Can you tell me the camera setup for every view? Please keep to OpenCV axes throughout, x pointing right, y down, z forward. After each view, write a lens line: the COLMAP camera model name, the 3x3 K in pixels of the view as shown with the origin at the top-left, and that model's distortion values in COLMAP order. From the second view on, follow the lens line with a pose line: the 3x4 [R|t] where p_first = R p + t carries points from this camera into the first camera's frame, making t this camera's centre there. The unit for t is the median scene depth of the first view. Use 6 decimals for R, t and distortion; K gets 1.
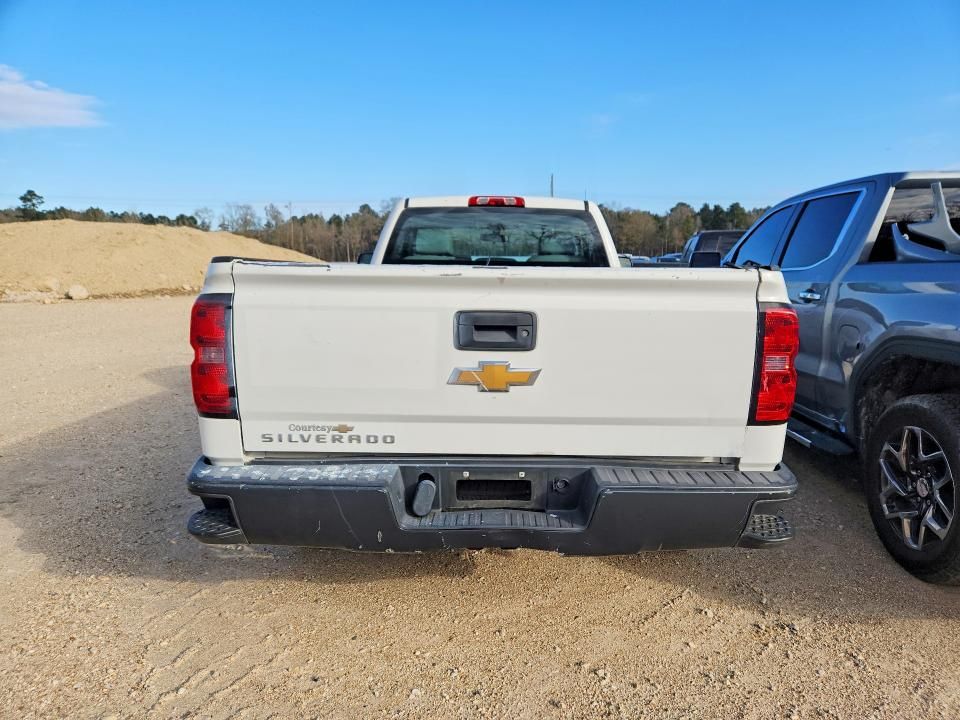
lens RADIAL K [[663.1, 0, 512.7], [0, 663.1, 374.4], [0, 0, 1]] dist [0.072678, -0.057109]
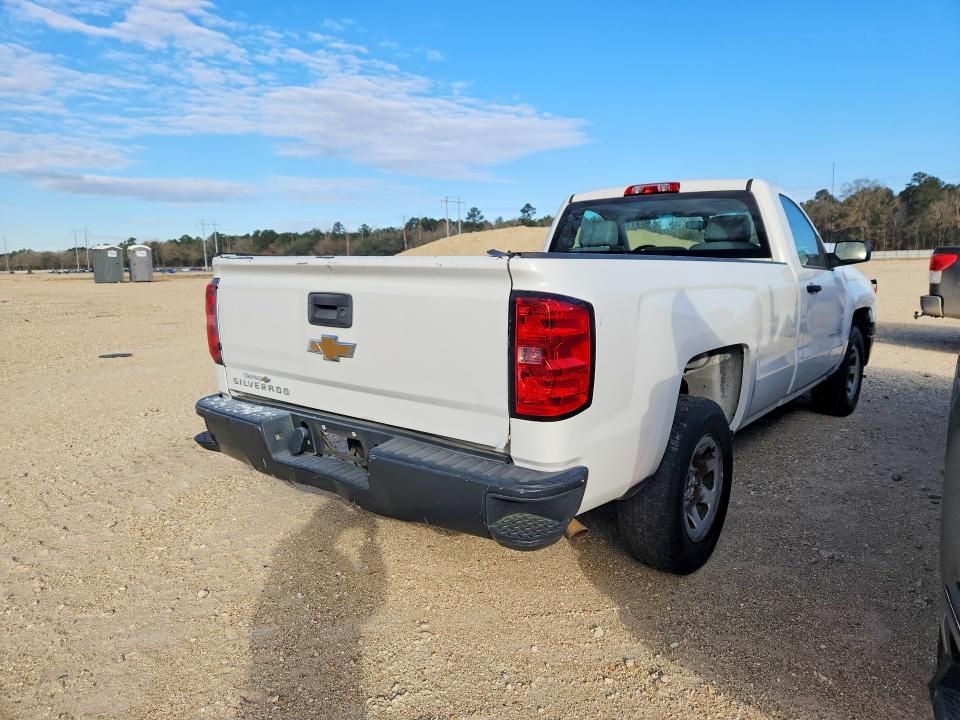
lens RADIAL K [[668.9, 0, 471.6], [0, 668.9, 357.6], [0, 0, 1]] dist [0.065494, -0.058043]
pose [[0.771731, 0.077539, -0.631205, 0.909513], [-0.088756, 0.995957, 0.013830, -0.018016], [0.629725, 0.045351, 0.775493, 0.210336]]
